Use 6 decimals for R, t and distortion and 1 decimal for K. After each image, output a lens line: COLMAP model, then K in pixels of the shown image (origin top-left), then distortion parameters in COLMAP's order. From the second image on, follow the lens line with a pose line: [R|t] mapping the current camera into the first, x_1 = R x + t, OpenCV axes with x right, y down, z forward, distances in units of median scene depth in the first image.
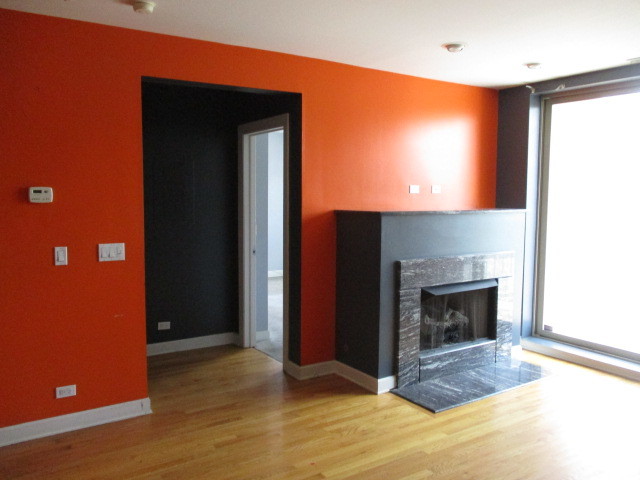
lens RADIAL K [[546.6, 0, 320.0], [0, 546.6, 240.0], [0, 0, 1]] dist [0.007307, -0.002883]
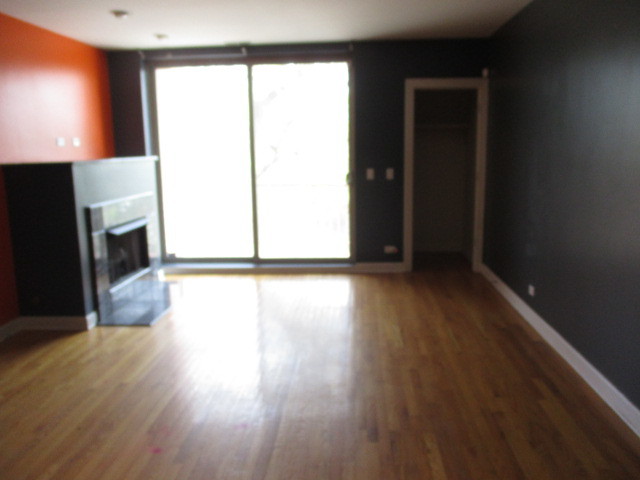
lens RADIAL K [[546.6, 0, 320.0], [0, 546.6, 240.0], [0, 0, 1]] dist [0.007307, -0.002883]
pose [[0.609142, -0.150860, 0.778581, -0.394993], [0.087048, 0.988527, 0.123435, 0.008806], [-0.788270, -0.007416, 0.615285, -0.035562]]
